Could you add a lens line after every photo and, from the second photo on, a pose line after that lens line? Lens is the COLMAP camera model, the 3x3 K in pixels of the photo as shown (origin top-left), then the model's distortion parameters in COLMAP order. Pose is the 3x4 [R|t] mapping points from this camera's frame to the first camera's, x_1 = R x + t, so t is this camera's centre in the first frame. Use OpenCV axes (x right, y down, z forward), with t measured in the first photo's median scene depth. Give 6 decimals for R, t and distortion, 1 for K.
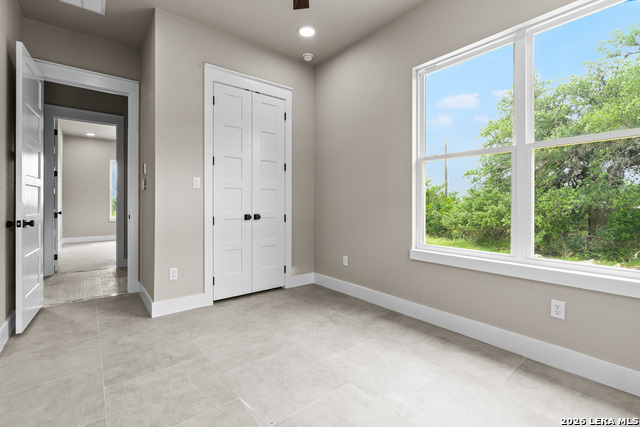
lens RADIAL K [[290.5, 0, 320.9], [0, 290.5, 208.4], [0, 0, 1]] dist [-0.004526, 0.000717]
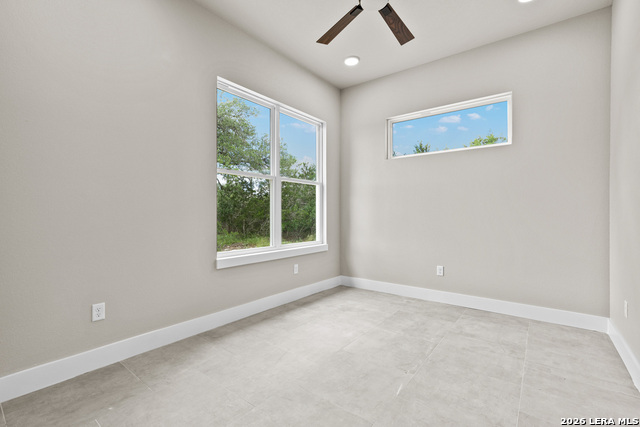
lens RADIAL K [[290.5, 0, 320.9], [0, 290.5, 208.4], [0, 0, 1]] dist [-0.004526, 0.000717]
pose [[-0.230045, 0.004772, 0.973168, -0.753351], [0.008105, 0.999963, -0.002988, -0.028594], [-0.973146, 0.007200, -0.230075, 0.894021]]
